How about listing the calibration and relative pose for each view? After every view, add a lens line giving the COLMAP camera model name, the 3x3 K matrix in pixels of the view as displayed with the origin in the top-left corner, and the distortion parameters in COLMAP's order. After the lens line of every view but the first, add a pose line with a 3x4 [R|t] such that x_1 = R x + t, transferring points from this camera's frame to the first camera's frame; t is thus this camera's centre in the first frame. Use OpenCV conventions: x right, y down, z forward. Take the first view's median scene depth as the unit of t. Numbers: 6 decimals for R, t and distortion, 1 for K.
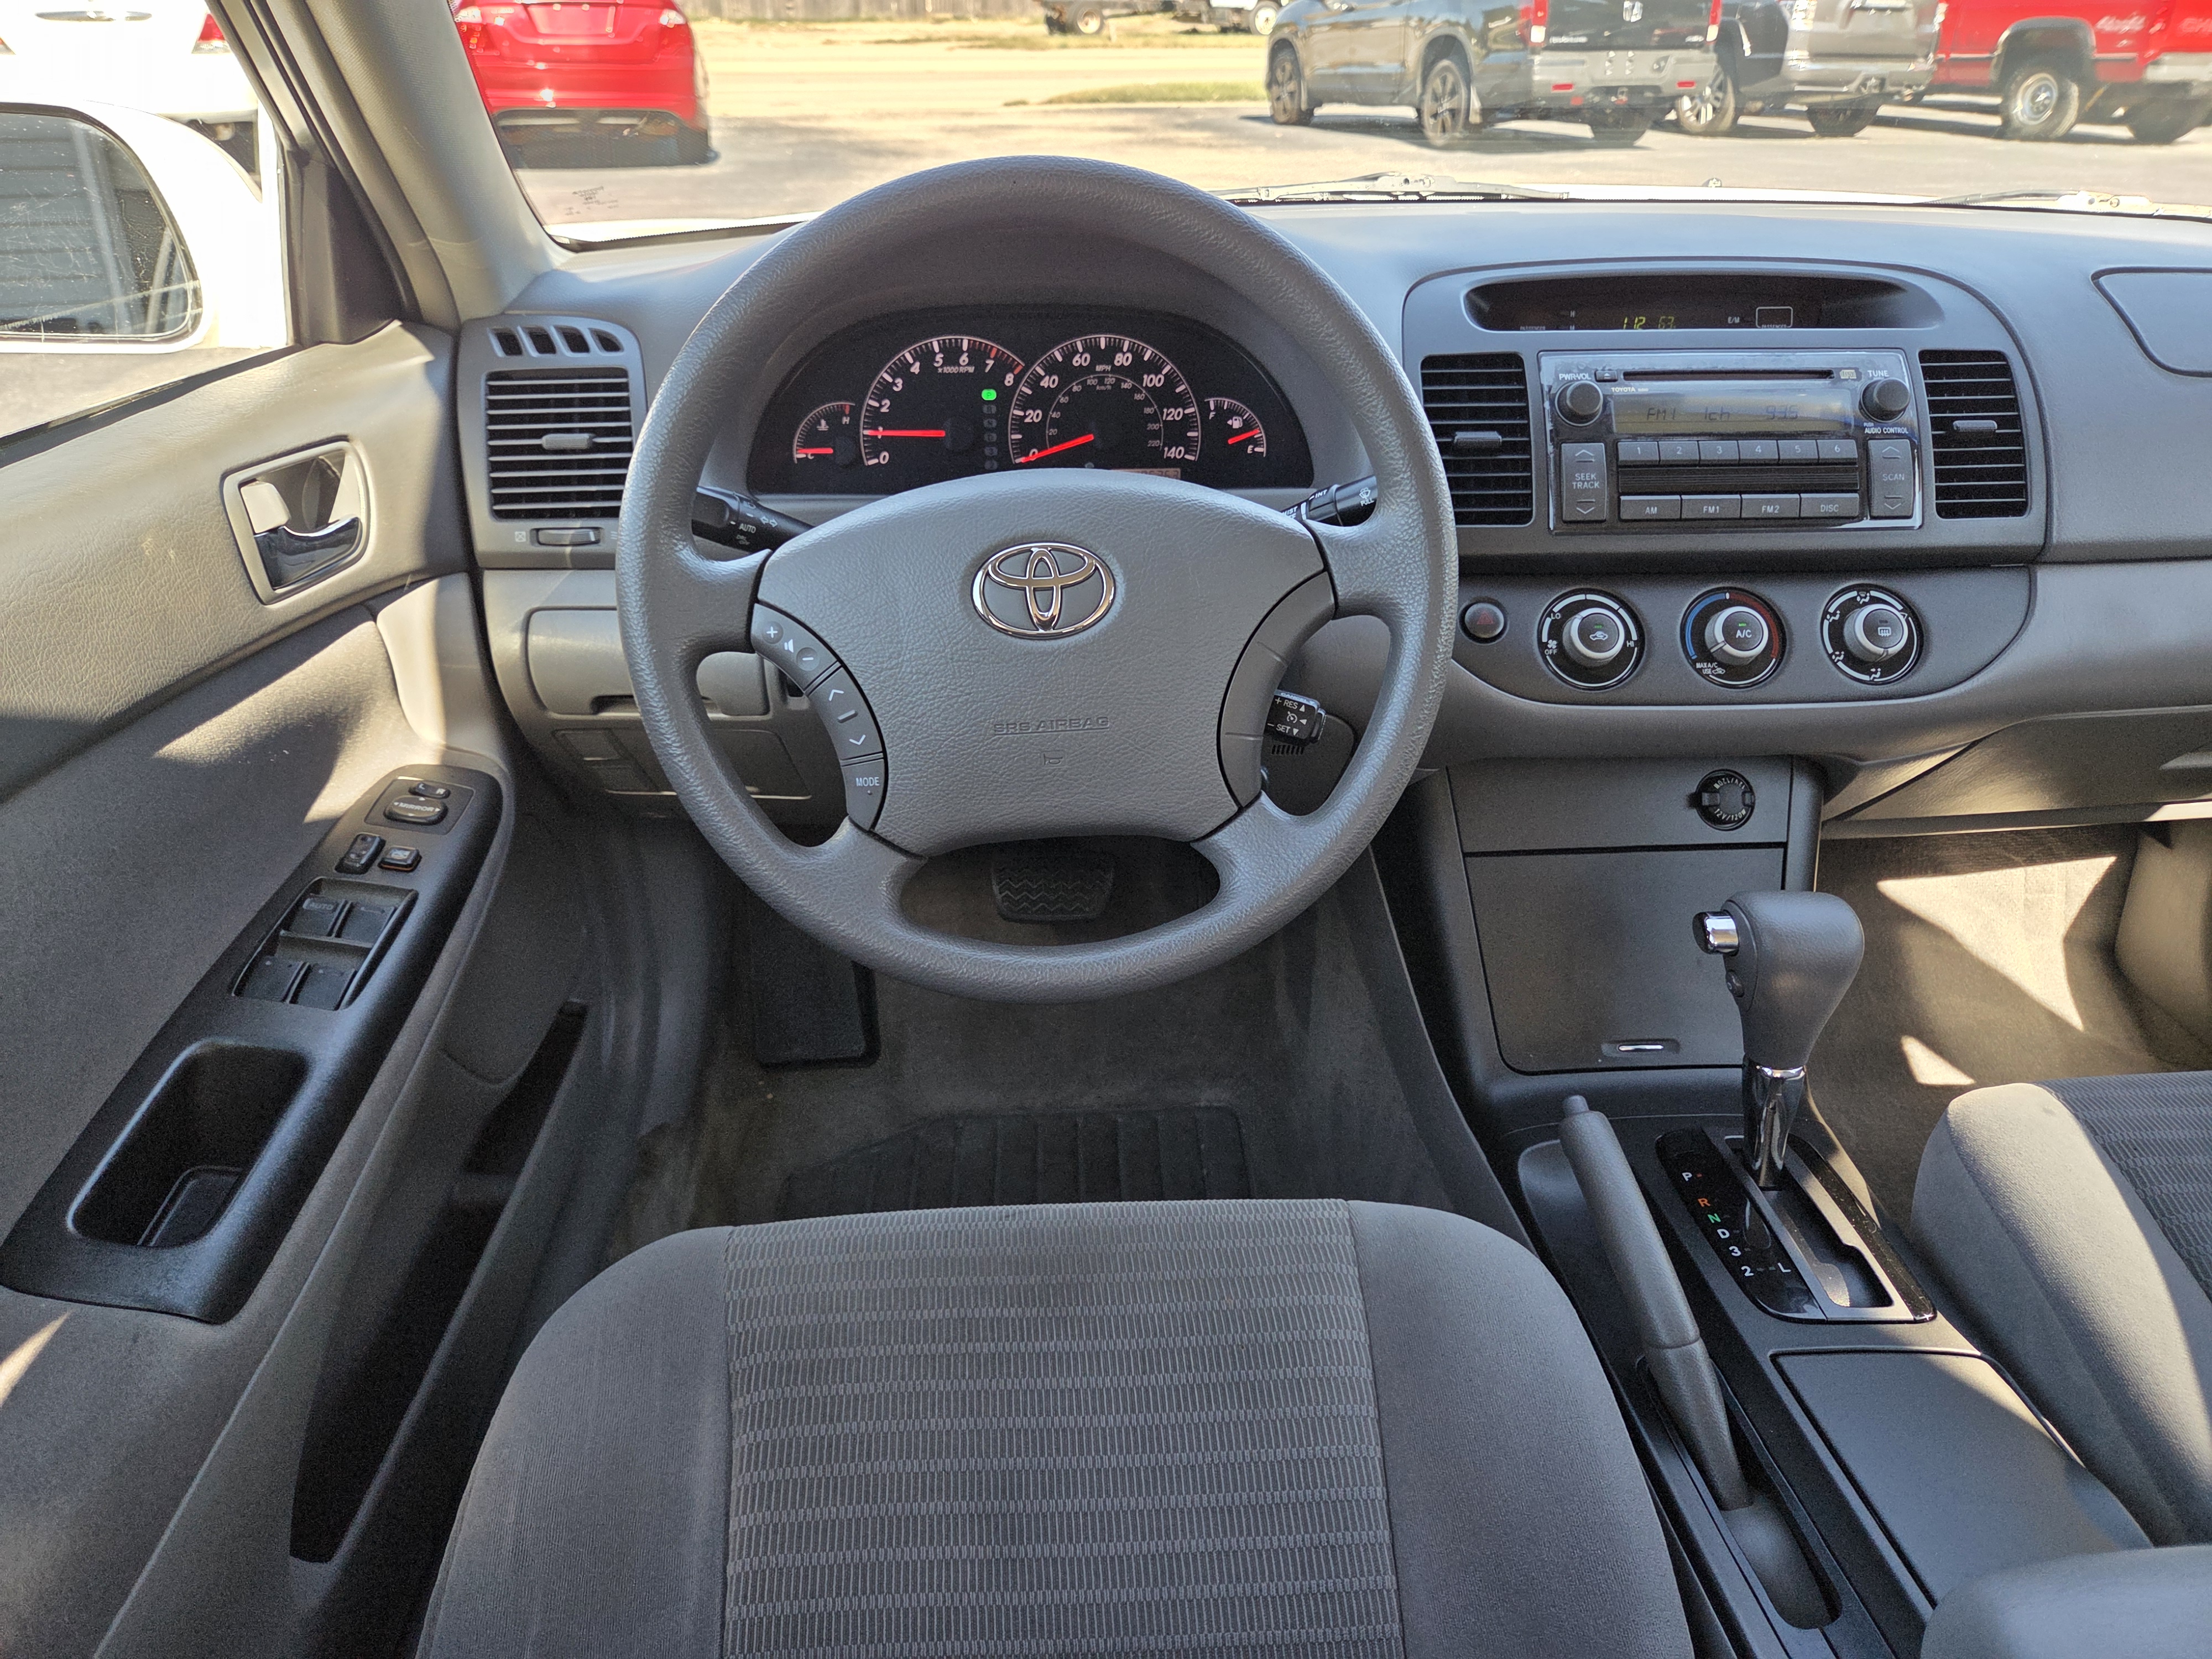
lens RADIAL K [[1473.5, 0, 1105.5], [0, 1473.5, 840.8], [0, 0, 1]] dist [0.062847, -0.057762]
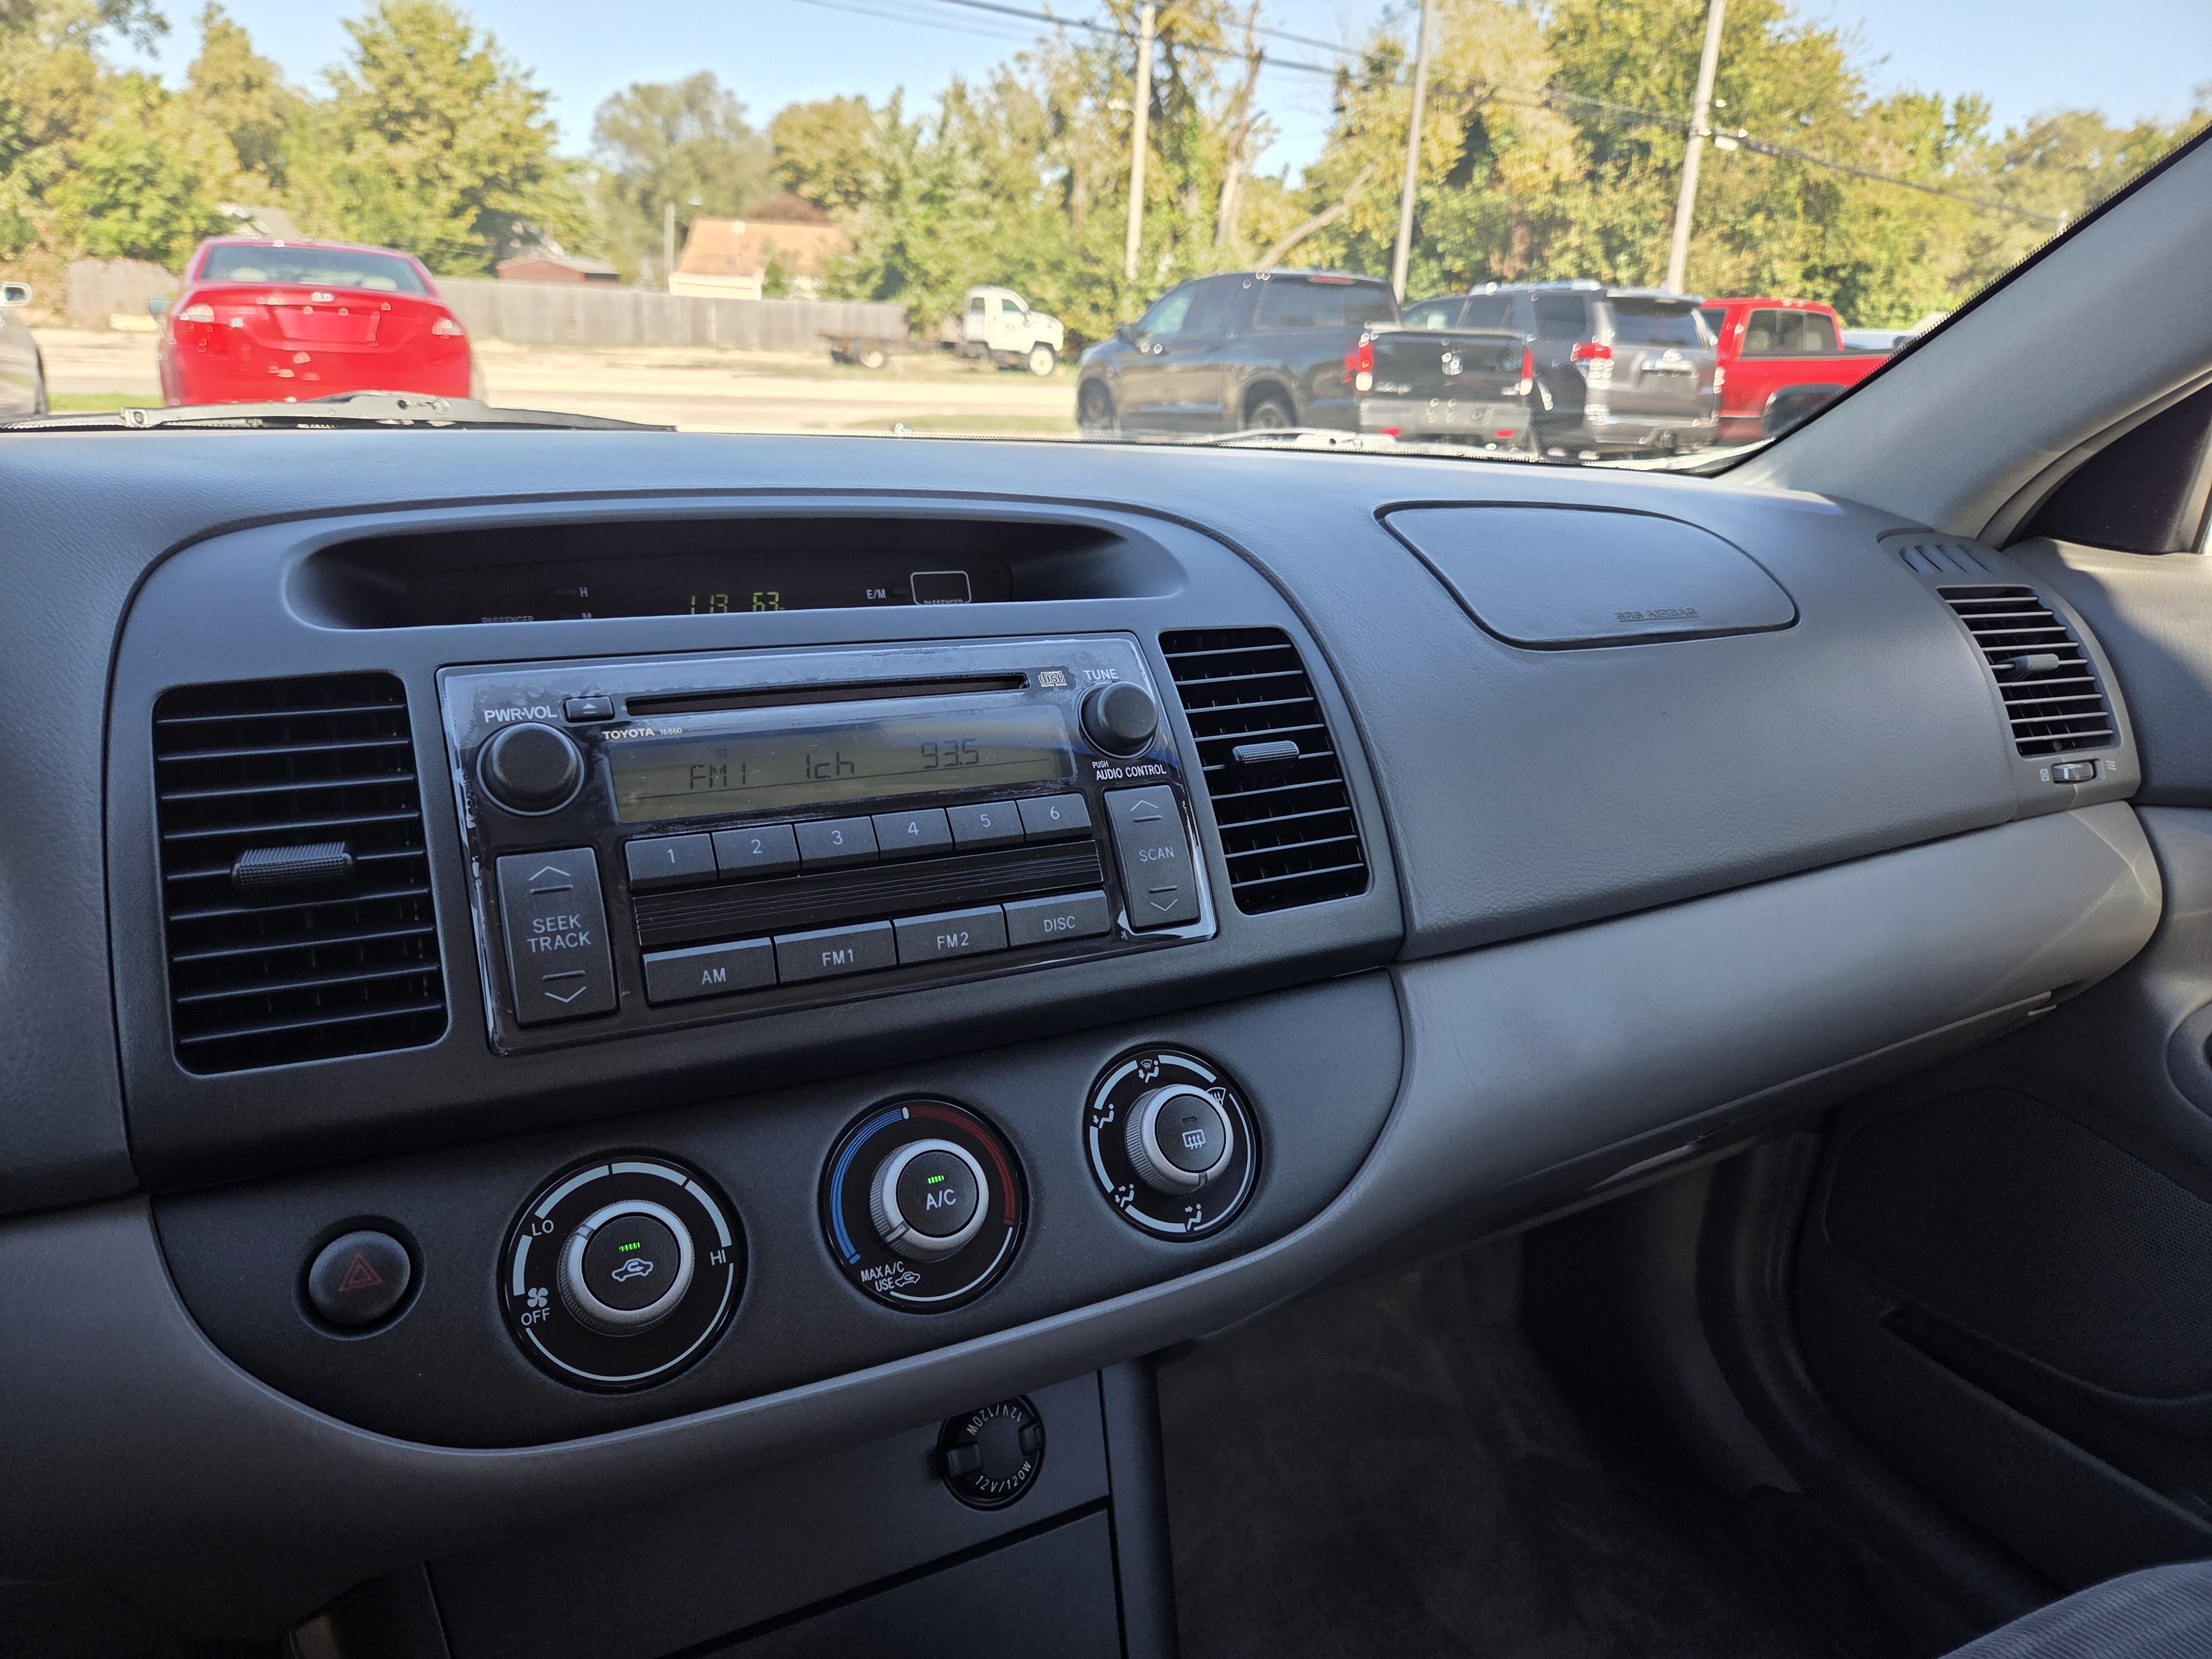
lens RADIAL K [[1513.1, 0, 1106.0], [0, 1513.1, 829.5], [0, 0, 1]] dist [0.026575, -0.028640]
pose [[0.913855, -0.097662, 0.394121, 0.288894], [0.169133, 0.973985, -0.150819, -0.169863], [-0.369139, 0.204486, 0.906599, 0.495303]]
